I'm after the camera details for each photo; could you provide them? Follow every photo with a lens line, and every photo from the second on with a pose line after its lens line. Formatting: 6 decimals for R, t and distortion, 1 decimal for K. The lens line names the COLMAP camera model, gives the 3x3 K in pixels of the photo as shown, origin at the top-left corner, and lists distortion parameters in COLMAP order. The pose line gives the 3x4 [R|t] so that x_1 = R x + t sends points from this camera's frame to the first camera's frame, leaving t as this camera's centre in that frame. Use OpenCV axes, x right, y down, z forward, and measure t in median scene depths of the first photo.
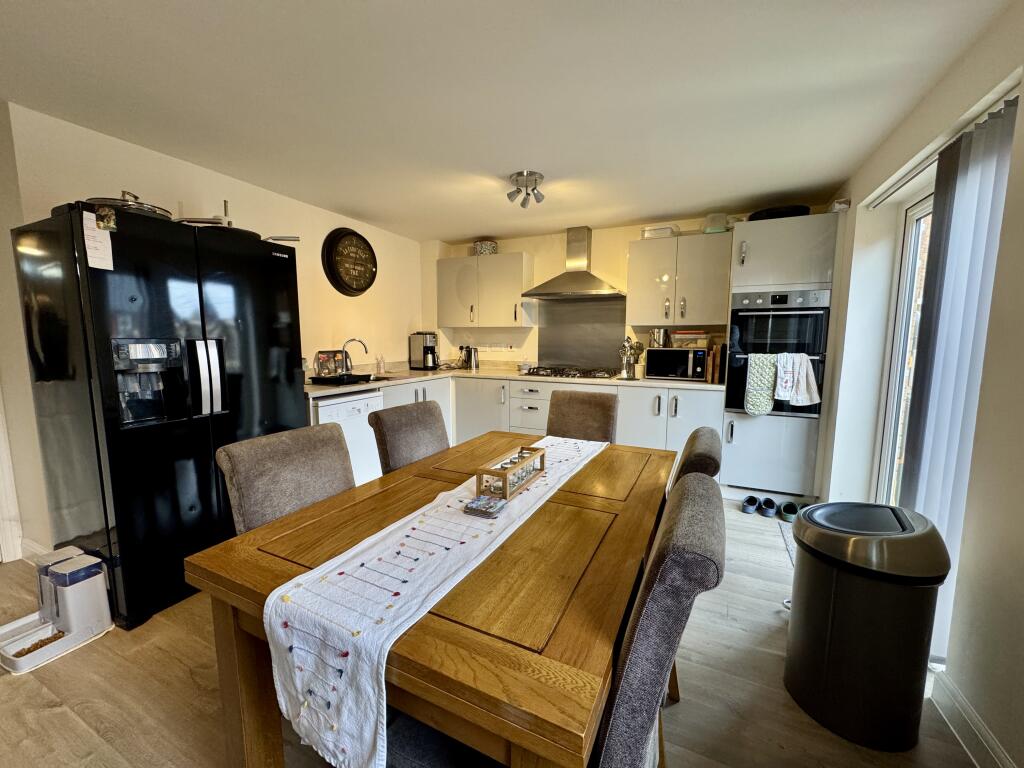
lens RADIAL K [[407.9, 0, 512.4], [0, 407.9, 384.5], [0, 0, 1]] dist [-0.007530, 0.000605]
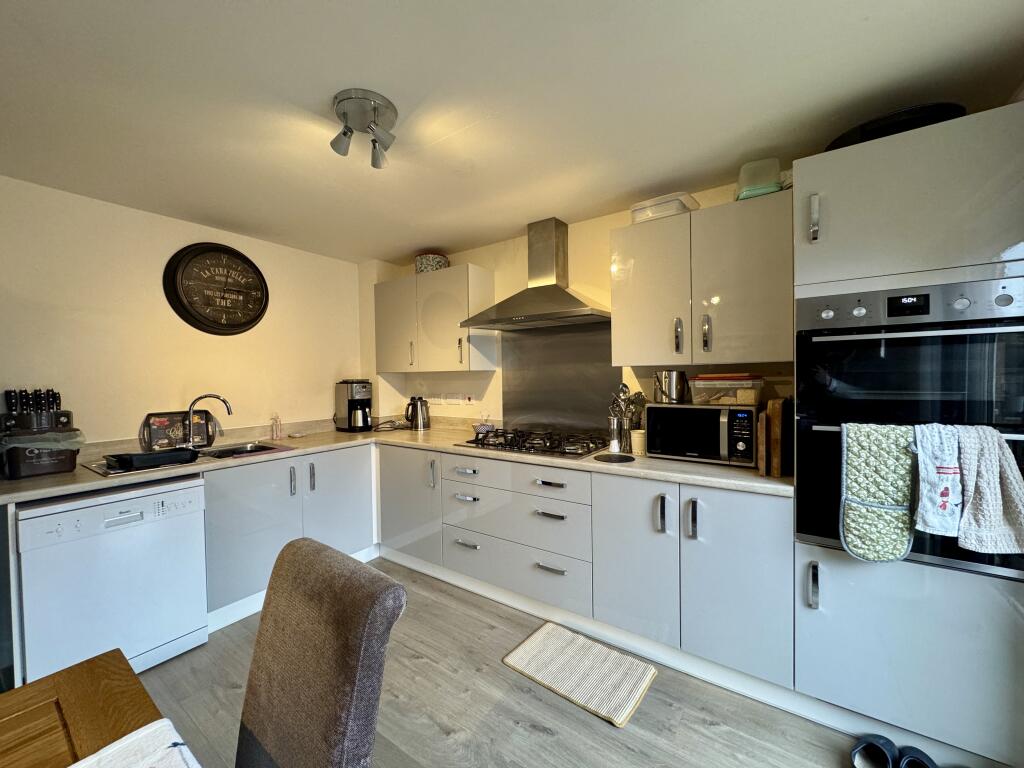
lens RADIAL K [[407.9, 0, 512.3], [0, 407.9, 384.4], [0, 0, 1]] dist [-0.007530, 0.000605]
pose [[0.986546, -0.015302, -0.162769, 0.234786], [-0.000202, 0.995495, -0.094811, -0.062462], [0.163486, 0.093568, 0.982098, 0.394078]]
